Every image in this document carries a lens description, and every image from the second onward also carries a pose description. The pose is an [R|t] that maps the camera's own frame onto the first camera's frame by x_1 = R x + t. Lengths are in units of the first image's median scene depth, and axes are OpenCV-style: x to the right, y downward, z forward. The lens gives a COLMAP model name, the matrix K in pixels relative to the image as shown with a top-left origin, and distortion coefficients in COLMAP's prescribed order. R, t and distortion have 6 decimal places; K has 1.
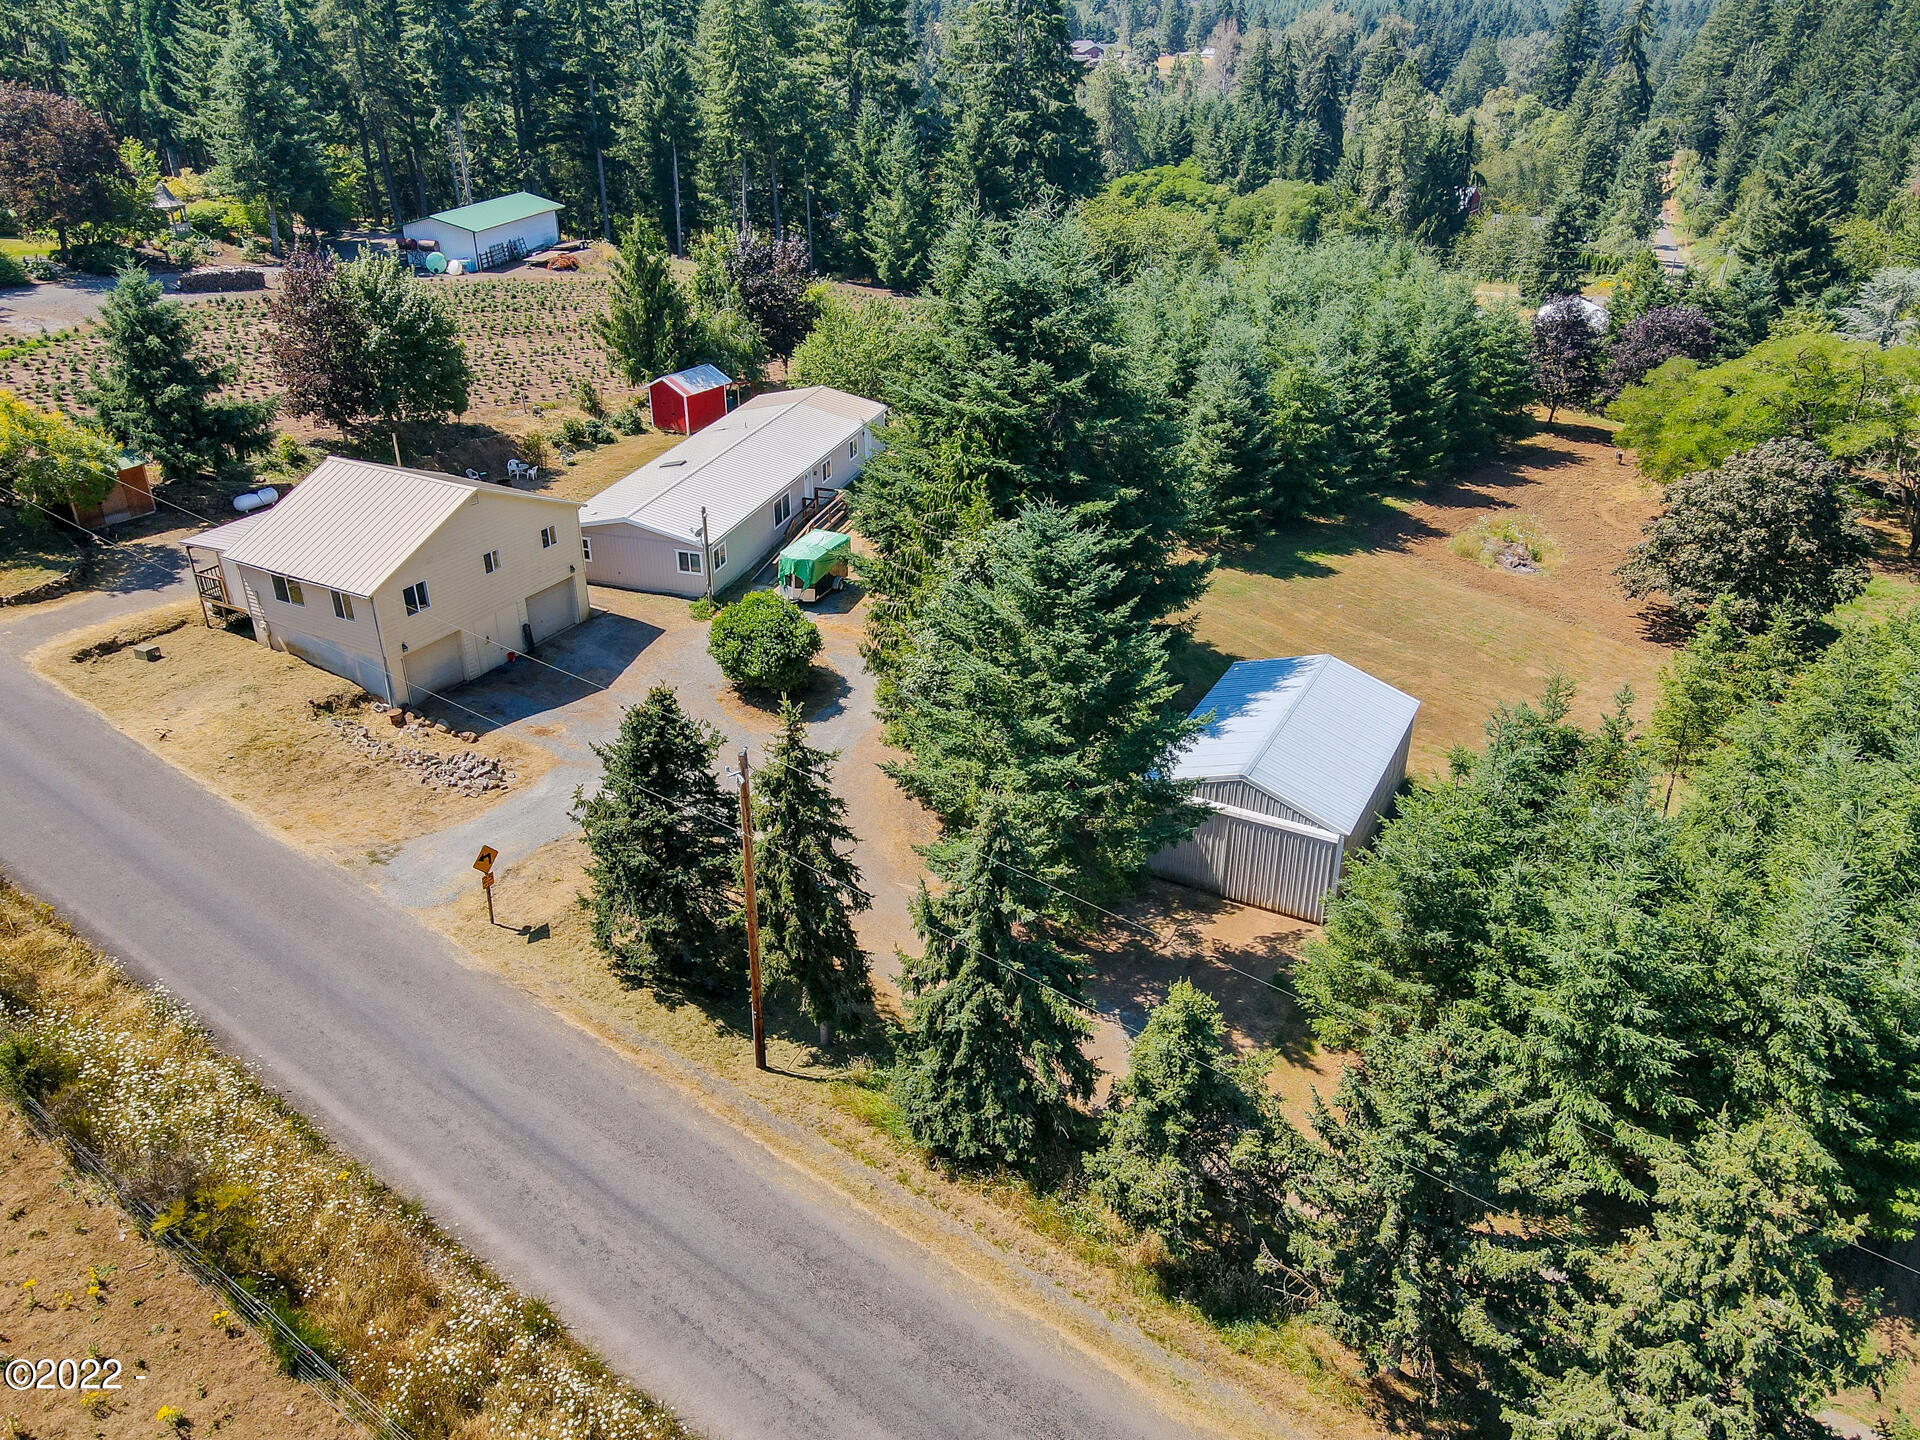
lens RADIAL K [[1444.0, 0, 960.0], [0, 1444.0, 720.0], [0, 0, 1]] dist [-0.009220, 0.002717]
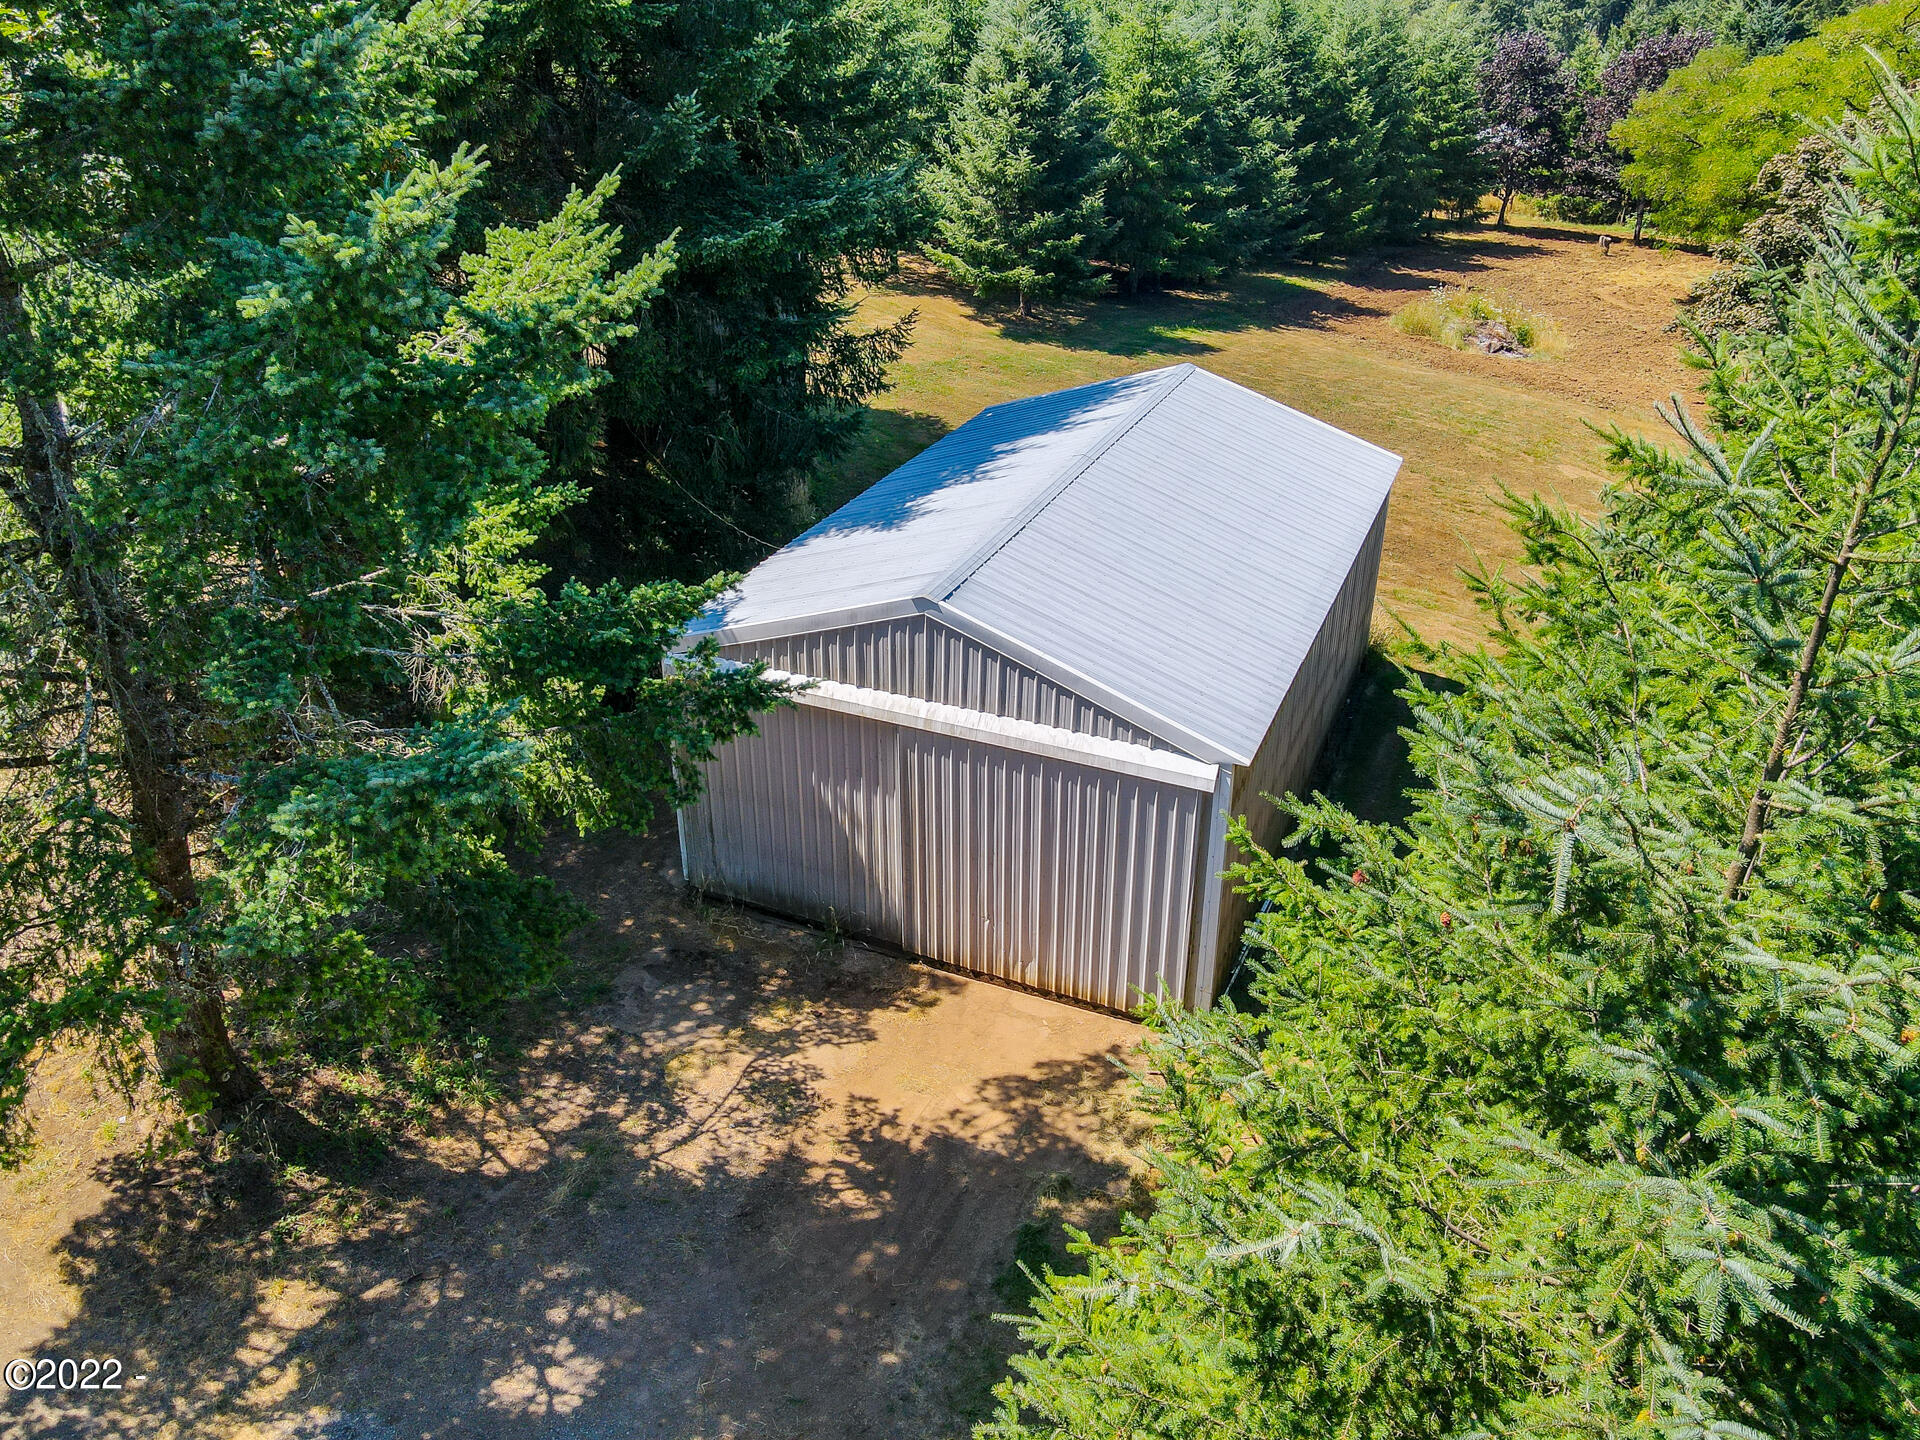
lens RADIAL K [[1444.0, 0, 960.0], [0, 1444.0, 720.0], [0, 0, 1]] dist [-0.009220, 0.002717]
pose [[0.997173, -0.038436, 0.064560, 0.157003], [0.037173, 0.999095, 0.020650, 0.051547], [-0.065296, -0.018192, 0.997700, 0.579036]]
